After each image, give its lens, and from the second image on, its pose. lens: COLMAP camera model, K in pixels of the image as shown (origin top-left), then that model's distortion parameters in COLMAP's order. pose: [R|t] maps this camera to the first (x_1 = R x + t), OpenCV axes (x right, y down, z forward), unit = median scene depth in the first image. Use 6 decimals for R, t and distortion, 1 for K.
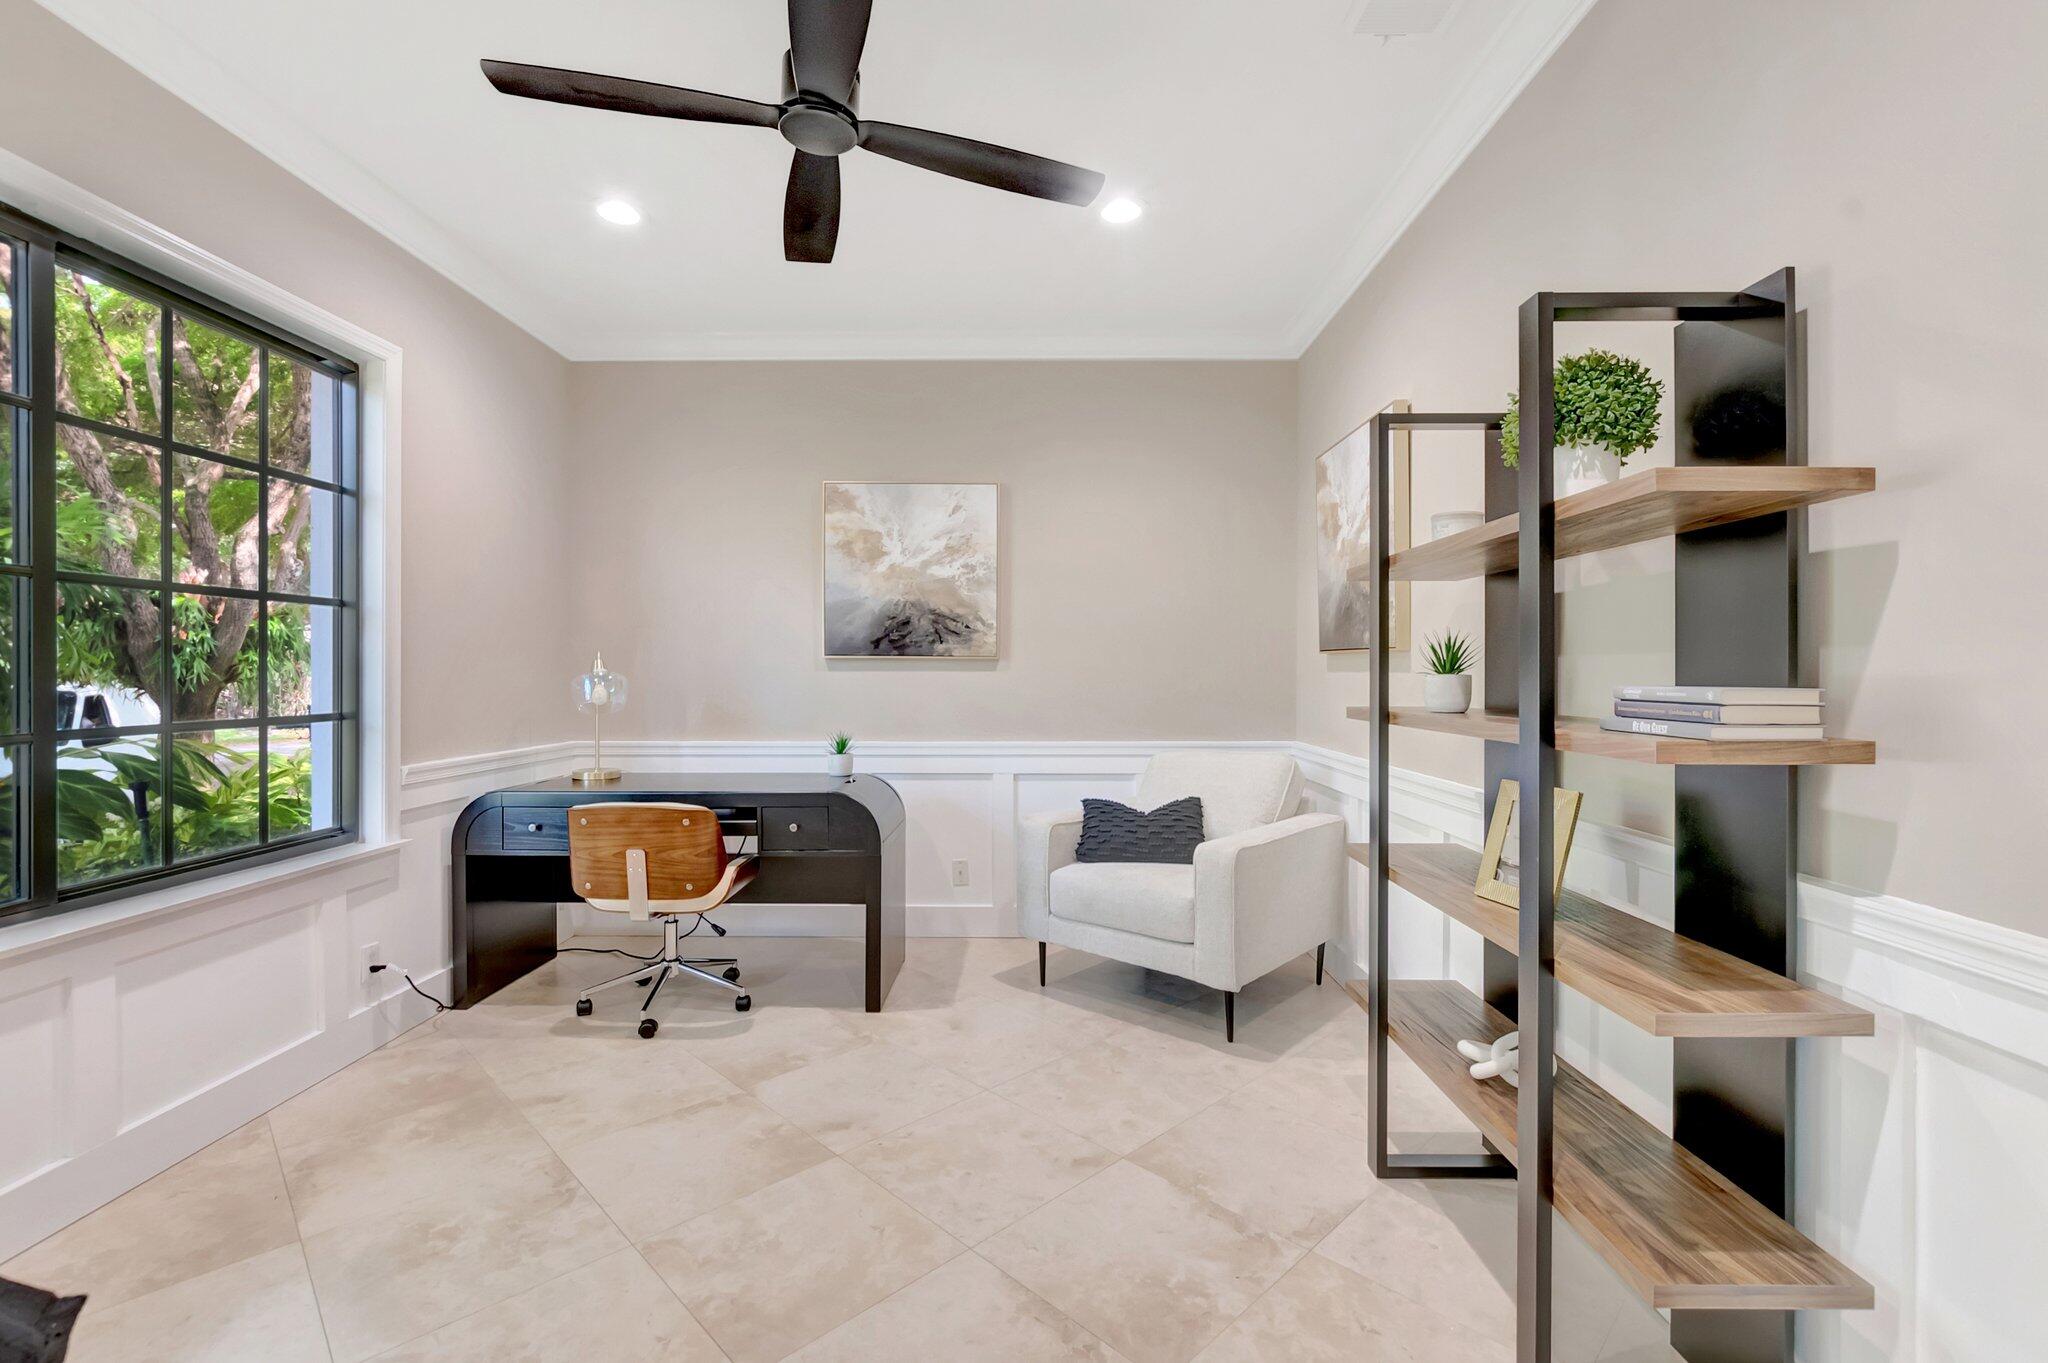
lens RADIAL K [[904.9, 0, 1018.9], [0, 904.9, 655.8], [0, 0, 1]] dist [-0.002459, -0.000305]
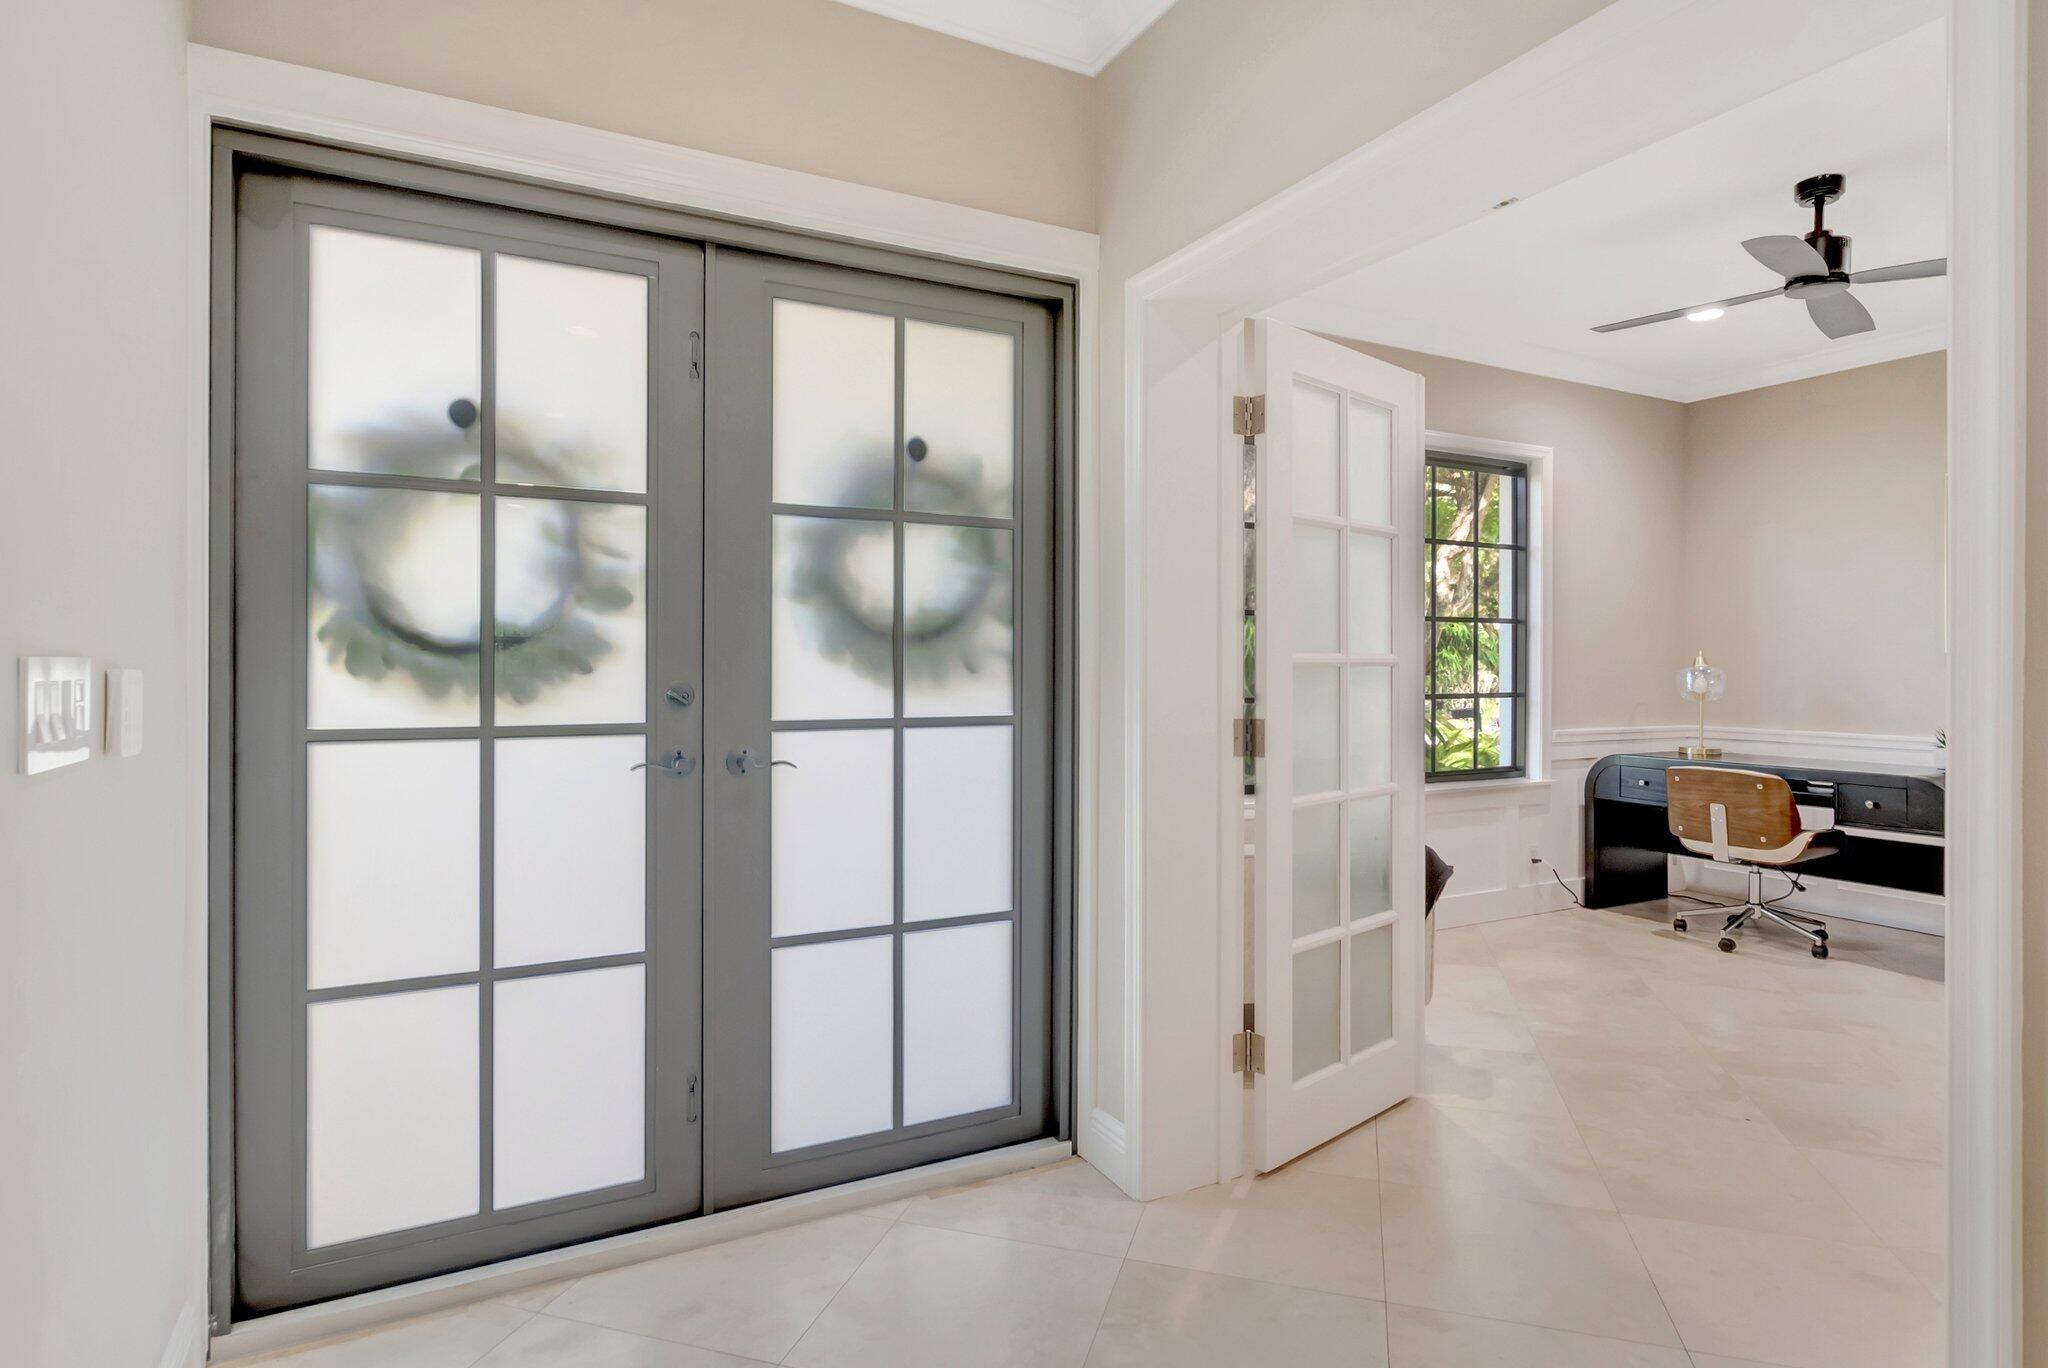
lens RADIAL K [[1067.4, 0, 1024.0], [0, 1067.4, 684.0], [0, 0, 1]] dist [-0.002296, -0.000935]
pose [[0.482966, 0.020374, -0.875402, 0.411435], [0.010178, 0.999531, 0.028878, -0.011129], [0.875580, -0.022856, 0.482532, -0.576278]]
